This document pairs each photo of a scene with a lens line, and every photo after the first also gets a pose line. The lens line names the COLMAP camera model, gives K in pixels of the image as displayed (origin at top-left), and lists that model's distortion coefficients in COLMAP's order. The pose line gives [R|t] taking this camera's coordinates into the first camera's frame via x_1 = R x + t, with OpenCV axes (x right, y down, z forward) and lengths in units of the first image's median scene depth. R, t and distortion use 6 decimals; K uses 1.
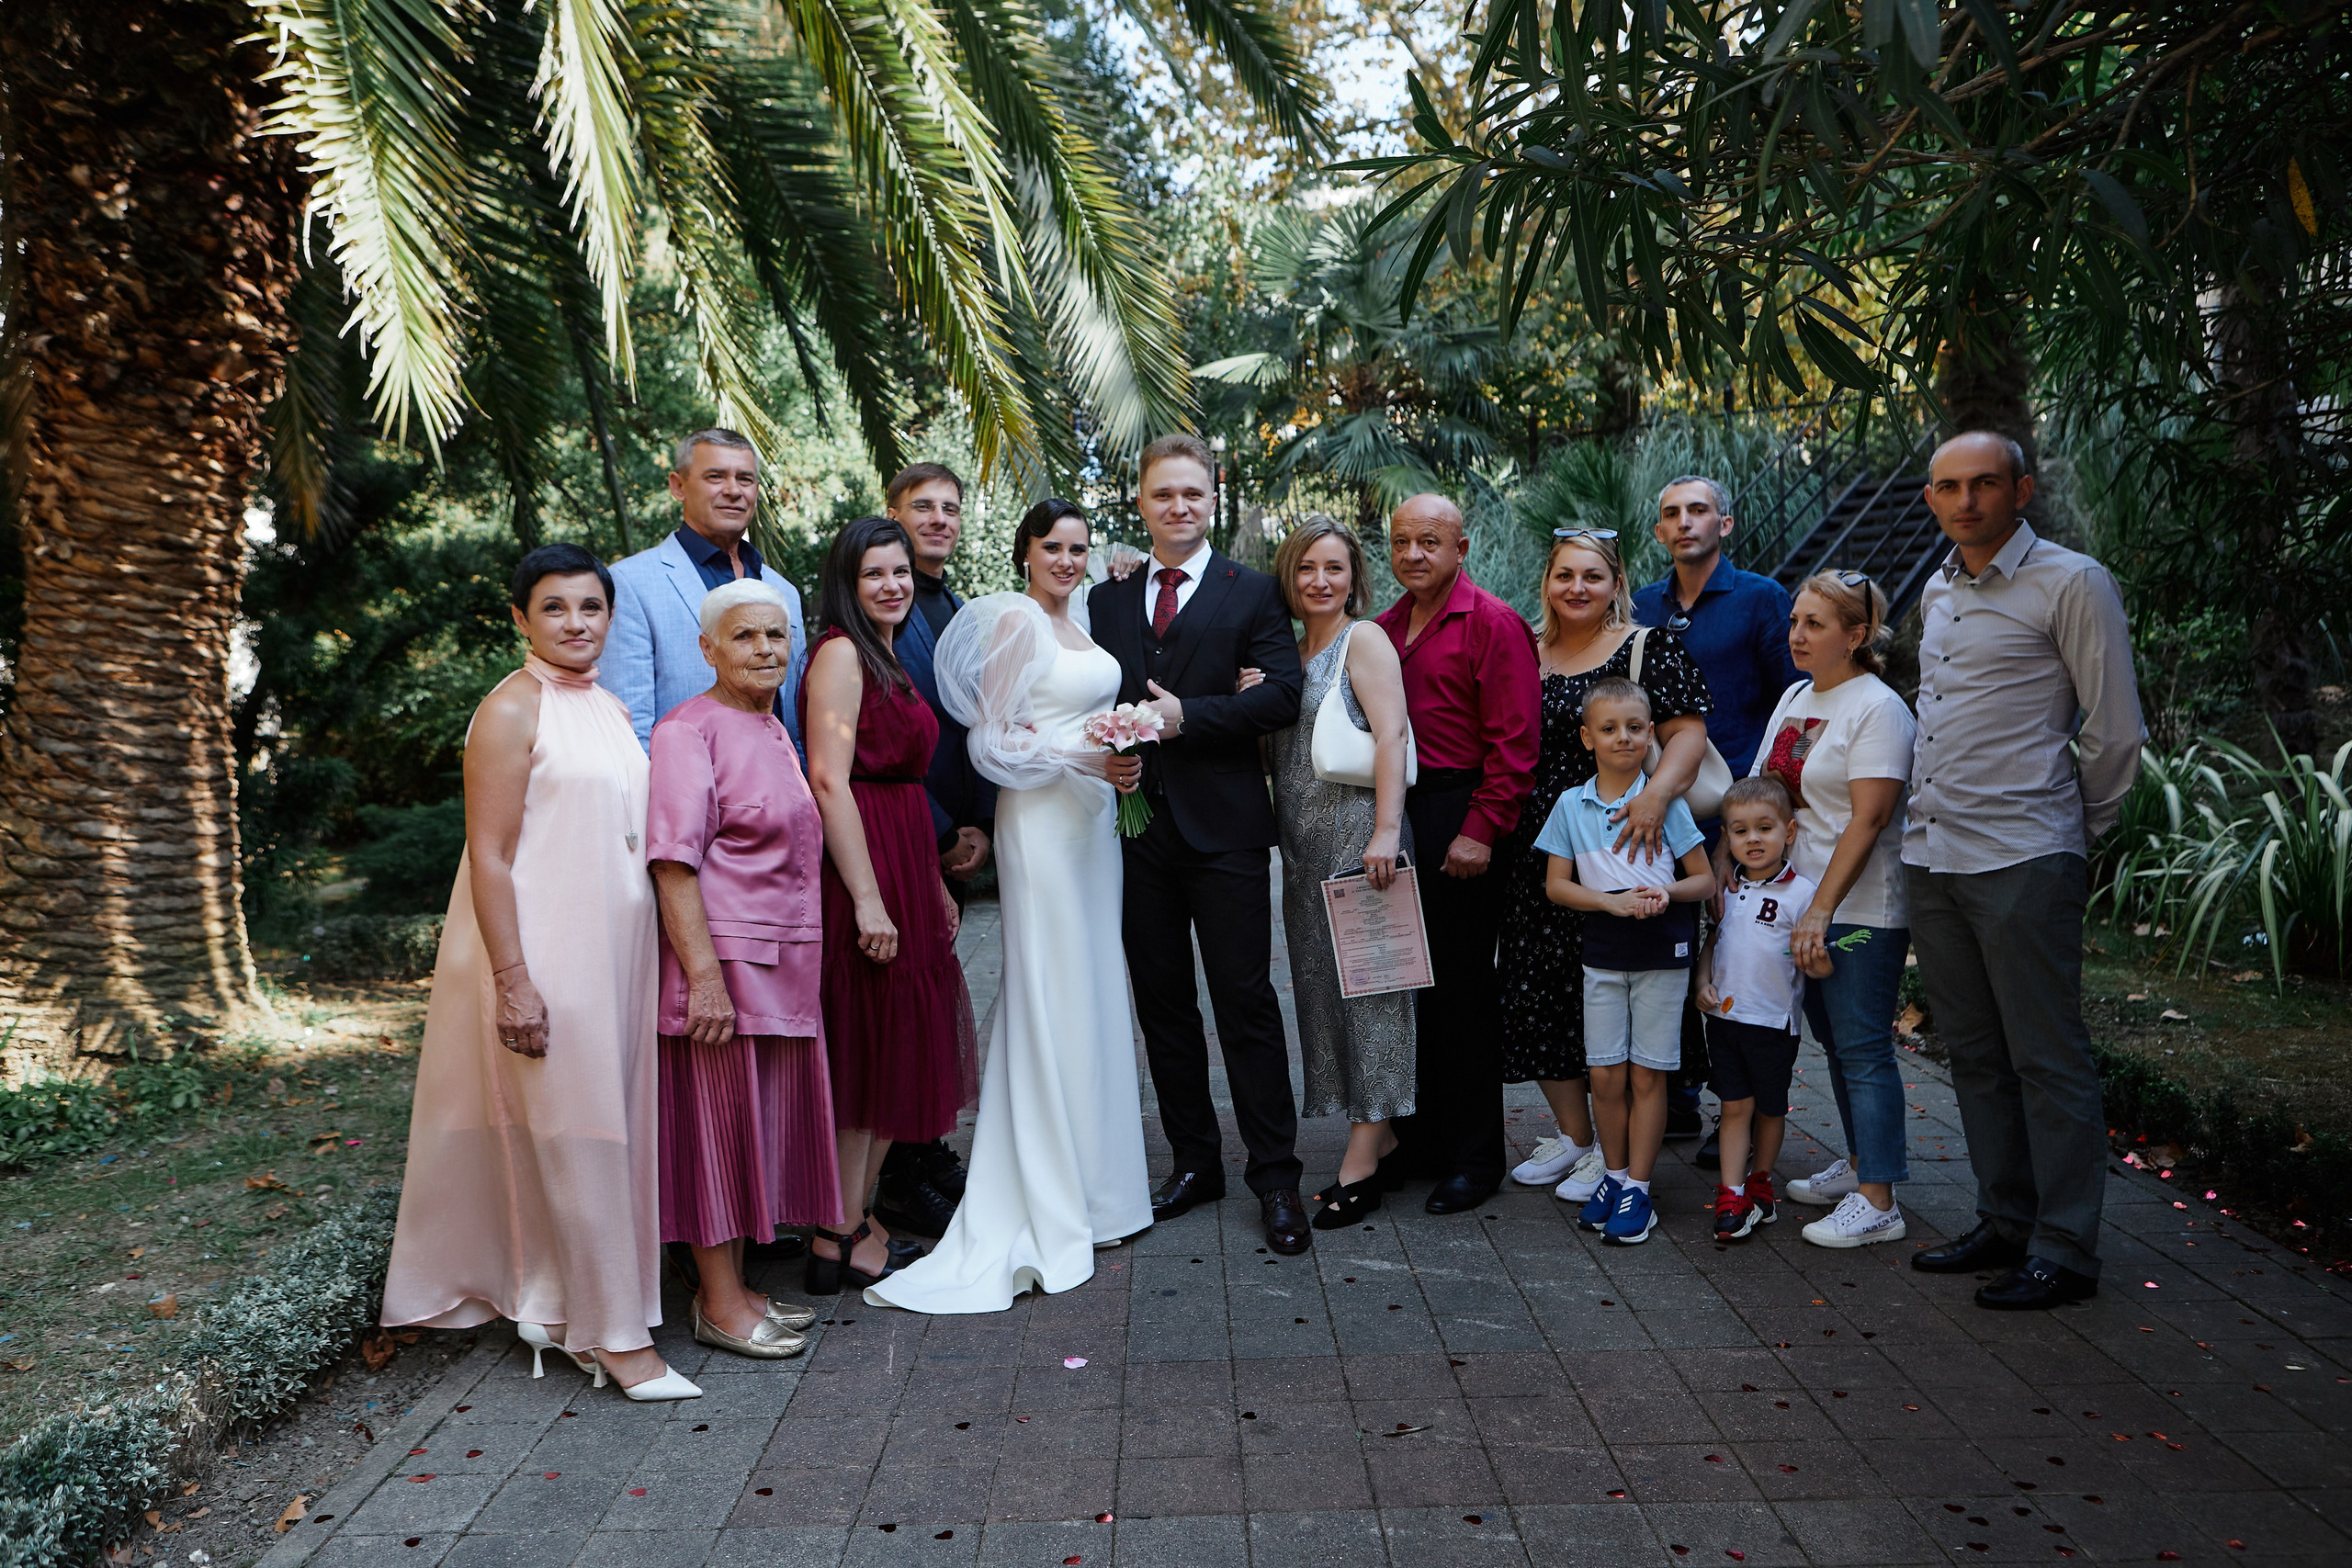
lens RADIAL K [[1751.6, 0, 1169.6], [0, 1751.6, 787.5], [0, 0, 1]] dist [-0.004631, -0.009416]
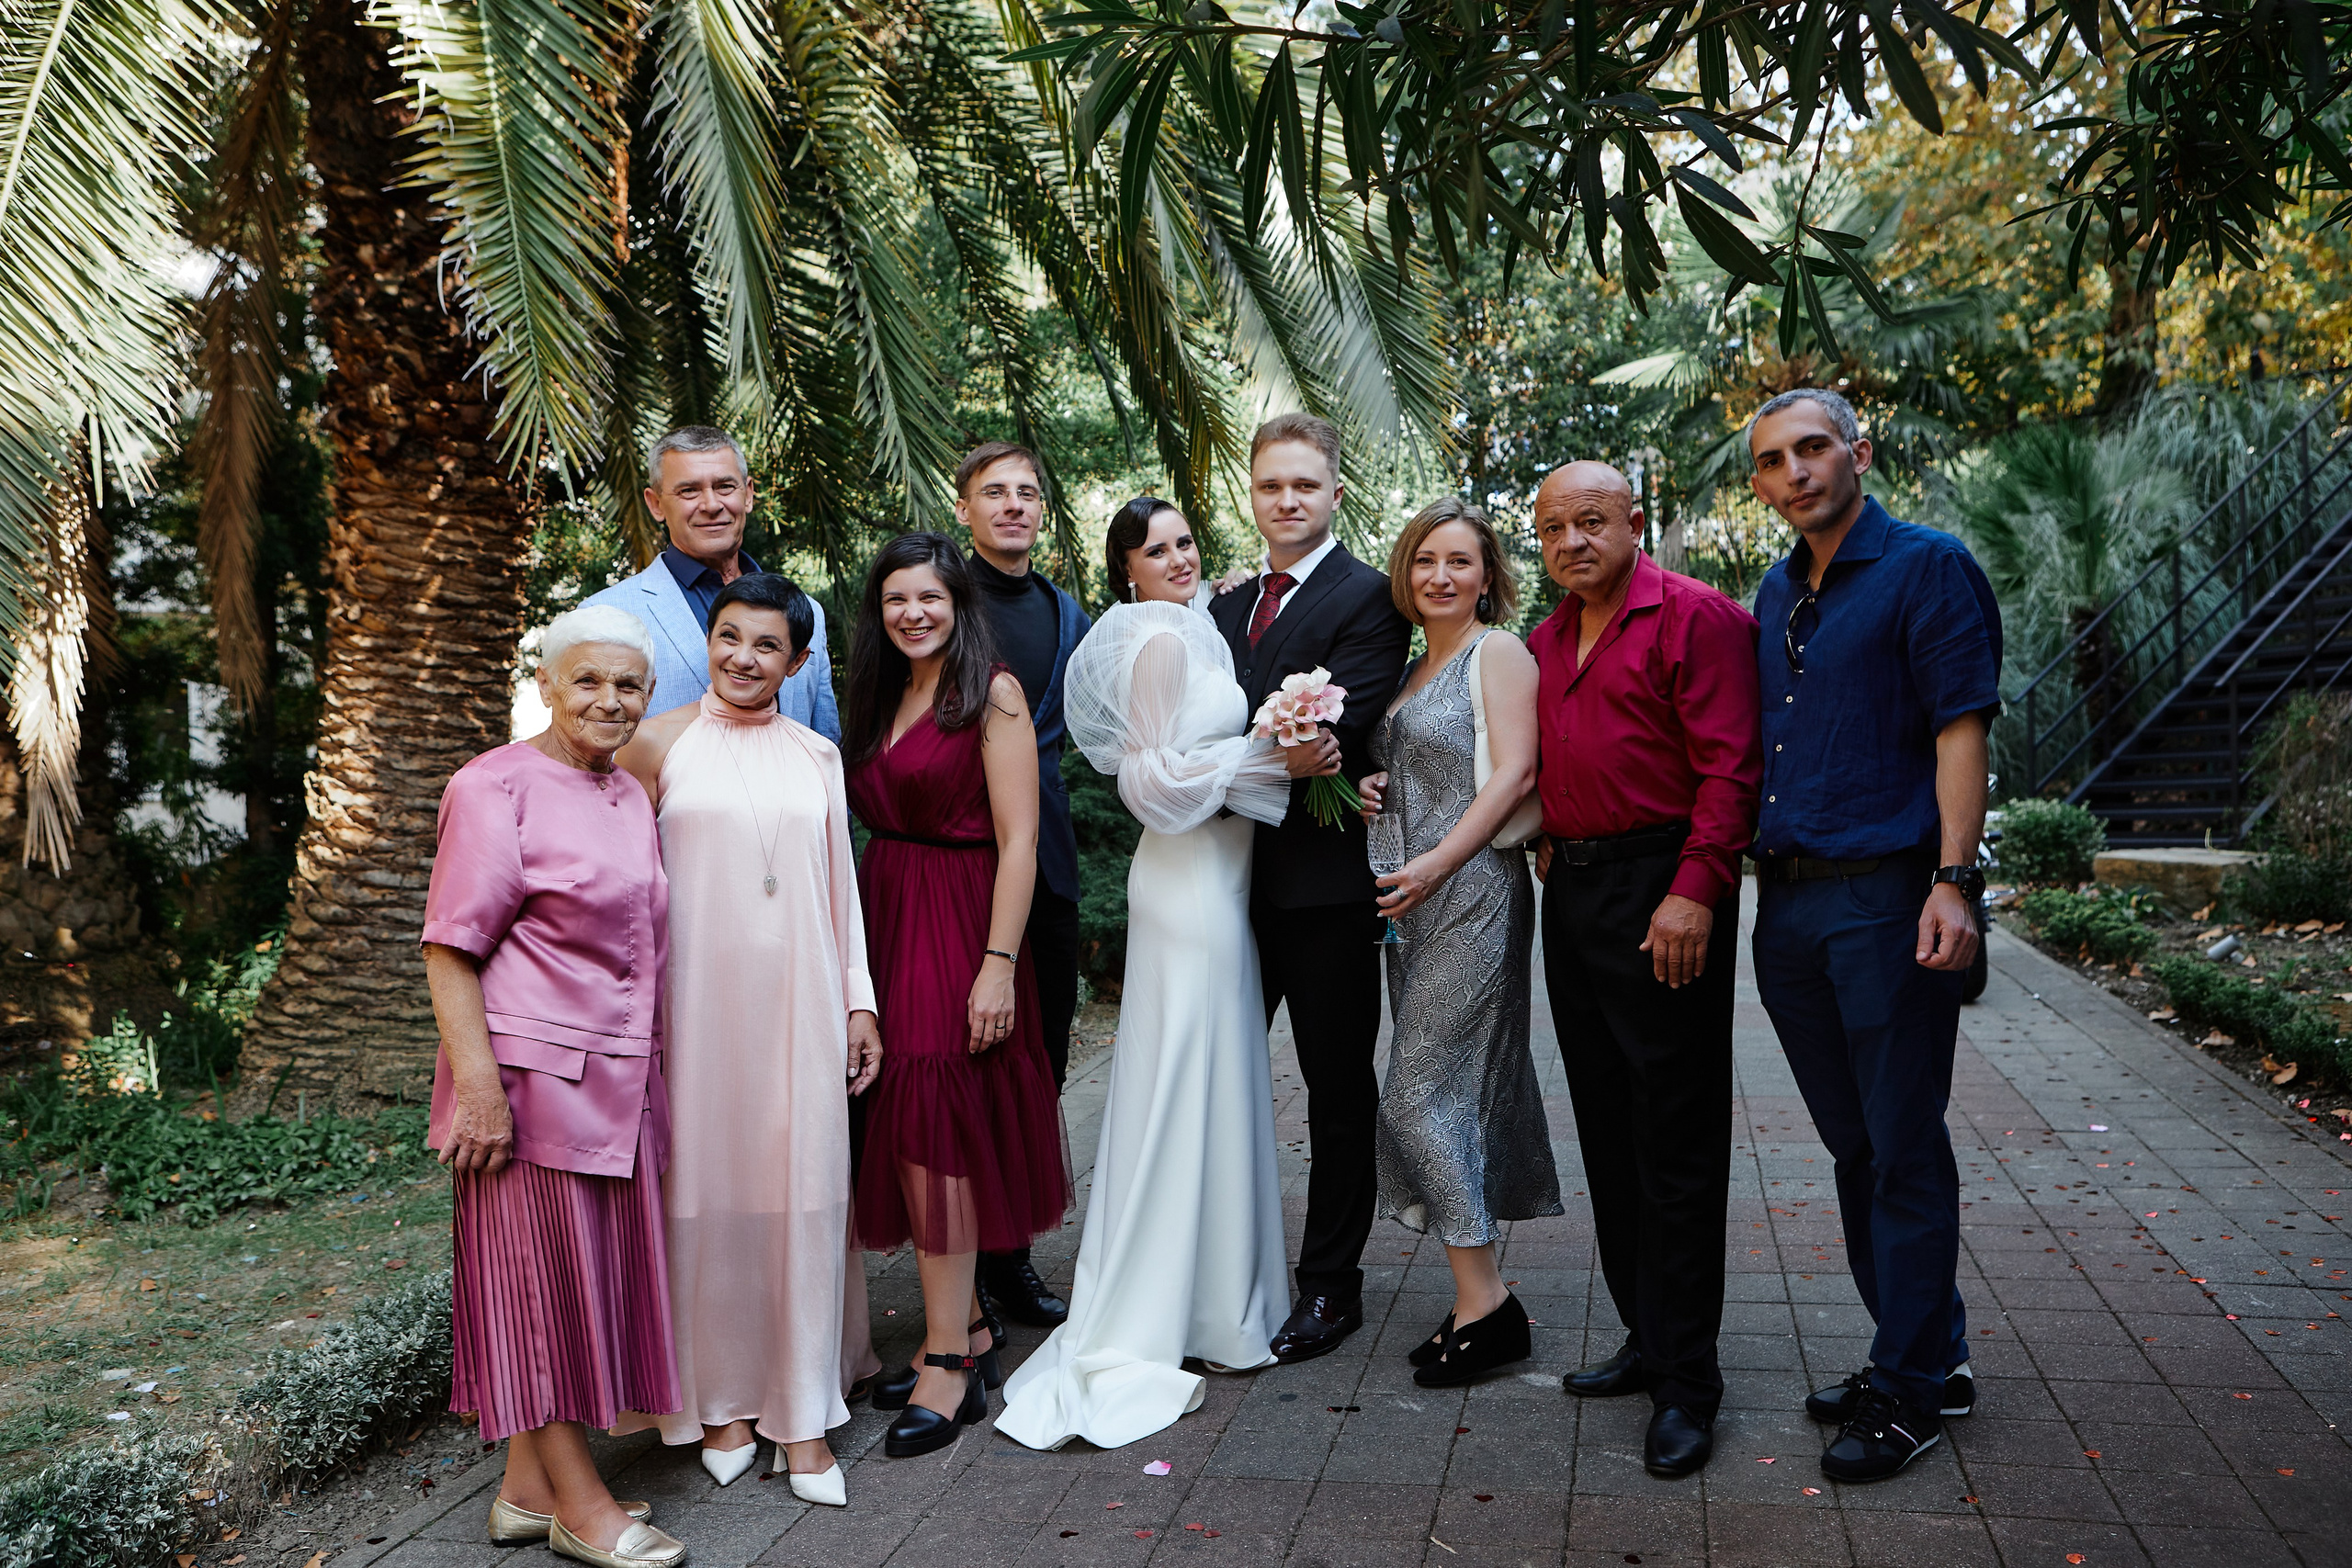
lens RADIAL K [[1843.9, 0, 1181.7], [0, 1843.9, 790.4], [0, 0, 1]] dist [0.002902, -0.012645]
pose [[0.969263, -0.015334, -0.245547, 0.118142], [0.009315, 0.999627, -0.025657, 0.004483], [0.245849, 0.022581, 0.969045, 0.053071]]
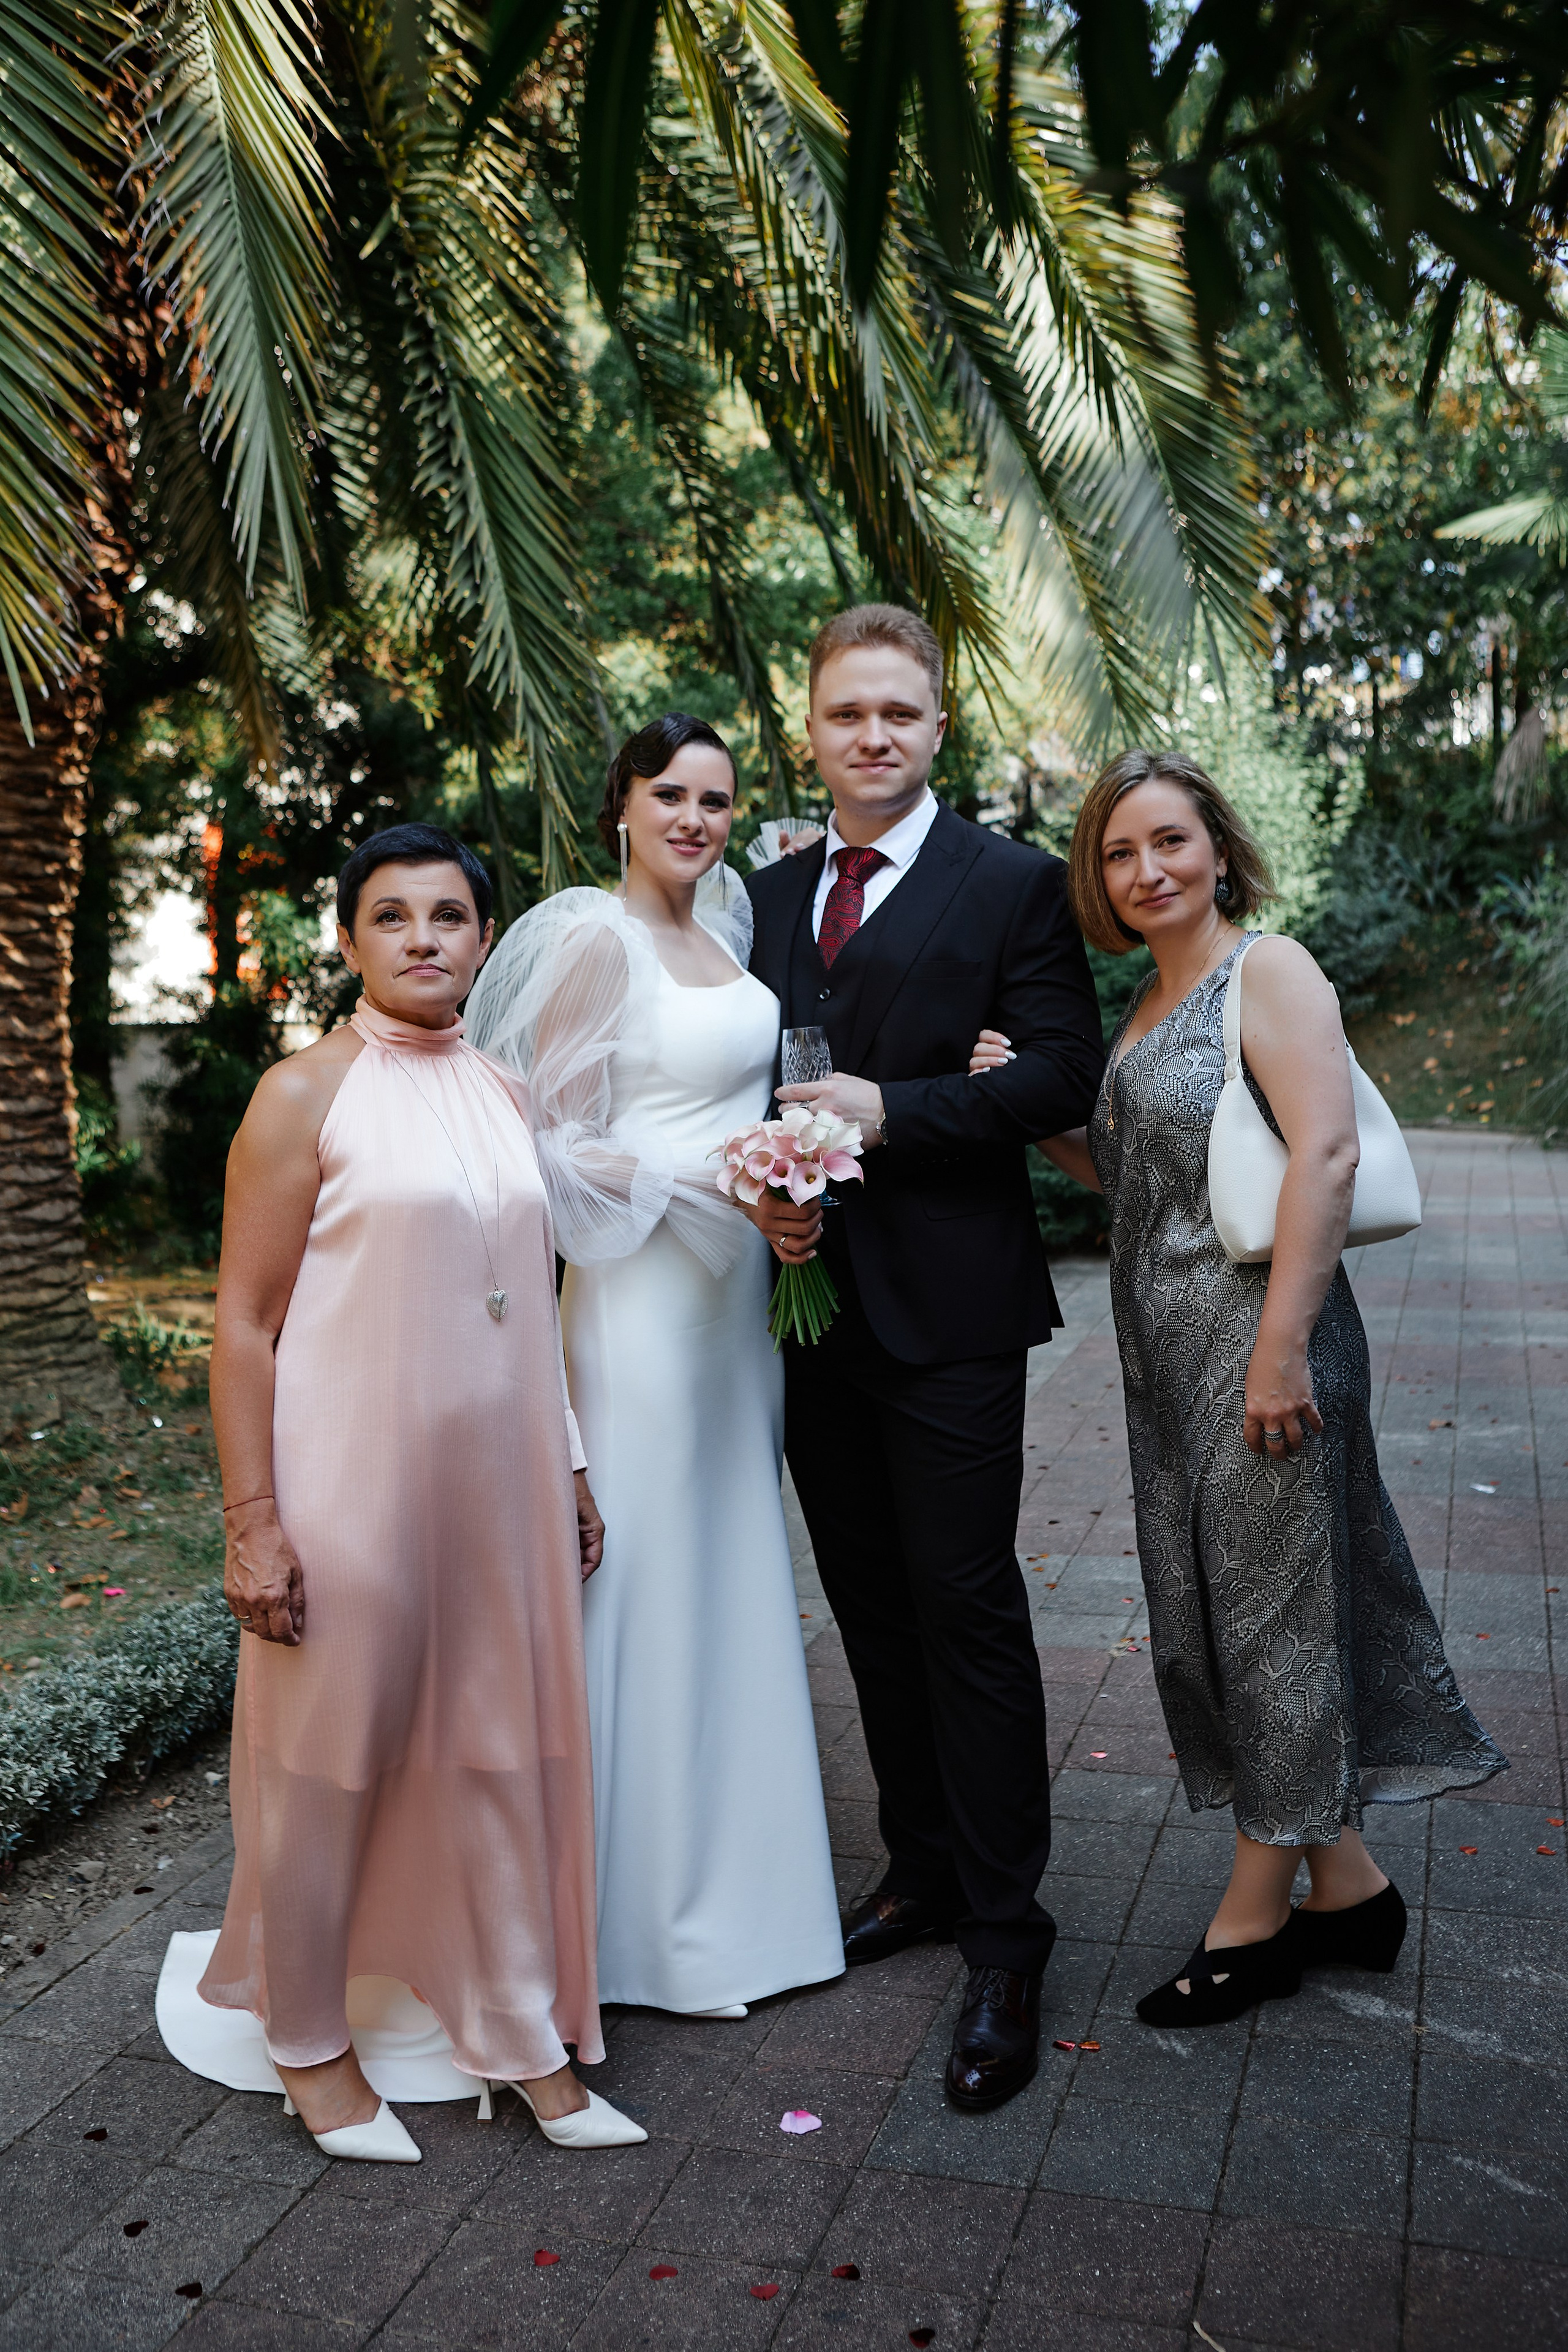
lens RADIAL K [[2092.5, 0, 797.1], [0, 2092.5, 1164.1], [0, 0, 1]] dist [-0.049442, 0.010420]
pose [[0.950350, 0.018590, -0.310627, 0.101543], [-0.003049, 0.998722, 0.050442, -0.033662], [0.311168, -0.046991, 0.949193, 0.190725]]
